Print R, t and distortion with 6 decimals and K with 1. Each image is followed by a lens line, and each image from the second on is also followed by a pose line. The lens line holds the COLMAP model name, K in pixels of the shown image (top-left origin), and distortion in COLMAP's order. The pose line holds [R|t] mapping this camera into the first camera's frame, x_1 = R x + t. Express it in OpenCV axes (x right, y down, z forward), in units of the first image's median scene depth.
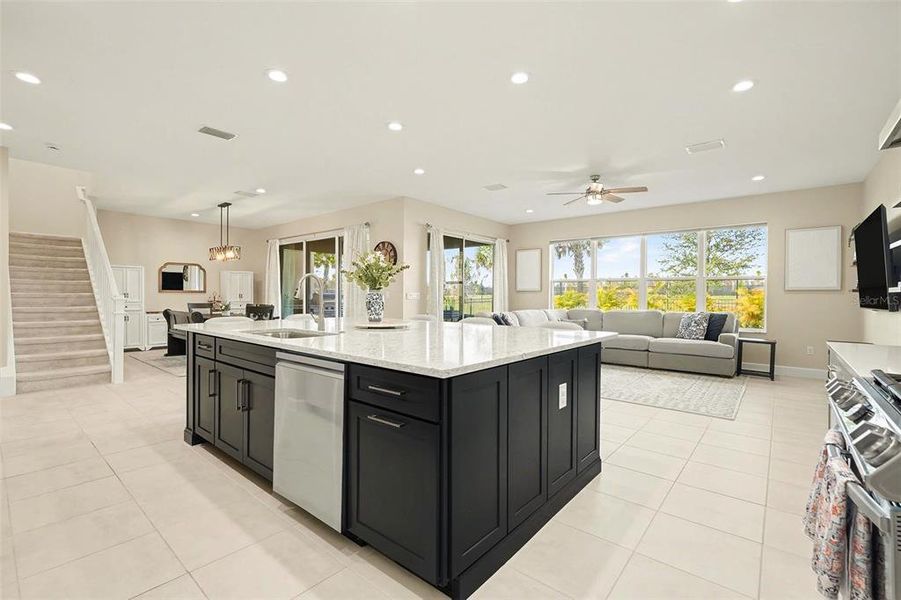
lens RADIAL K [[397.5, 0, 450.5], [0, 397.5, 300.0], [0, 0, 1]] dist [-0.002334, -0.000119]
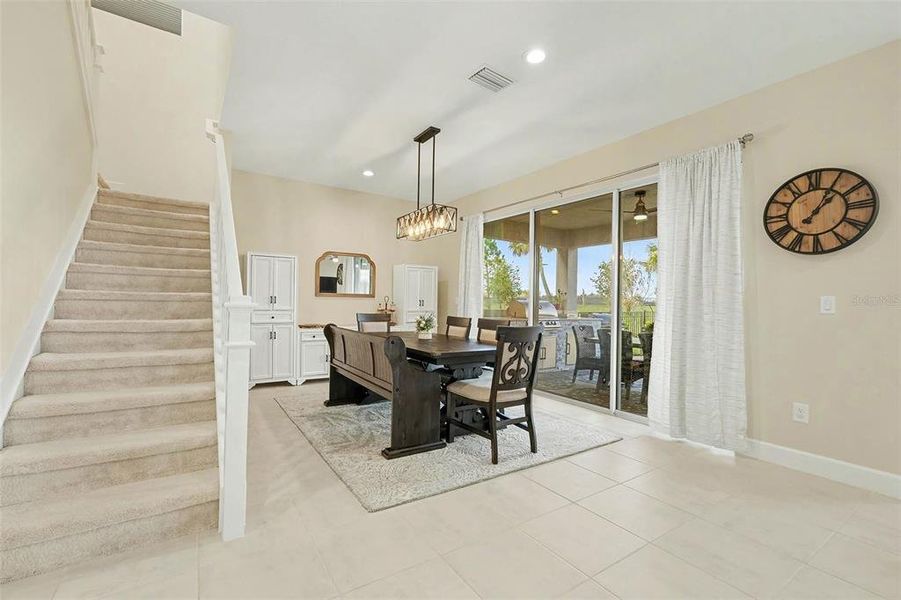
lens RADIAL K [[396.0, 0, 450.5], [0, 396.0, 300.0], [0, 0, 1]] dist [0.002141, 0.000241]
pose [[0.959528, 0.011880, -0.281362, -0.400699], [-0.018091, 0.999646, -0.019485, -0.003789], [0.281031, 0.023786, 0.959404, 0.515979]]
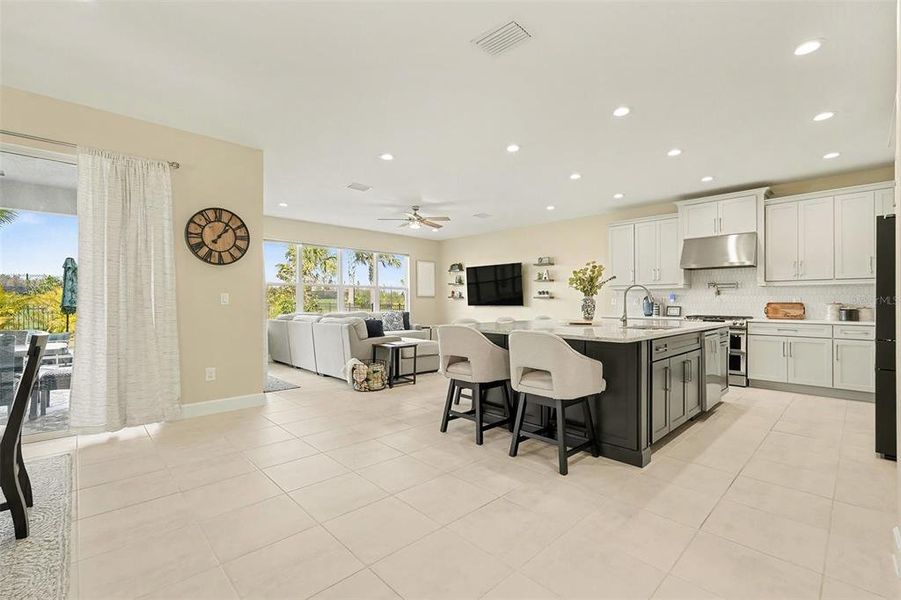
lens RADIAL K [[397.5, 0, 450.5], [0, 397.5, 300.0], [0, 0, 1]] dist [-0.002334, -0.000119]
pose [[0.107476, -0.002961, 0.994203, -0.708846], [0.010864, 0.999939, 0.001804, -0.009127], [-0.994148, 0.010607, 0.107501, 0.591972]]
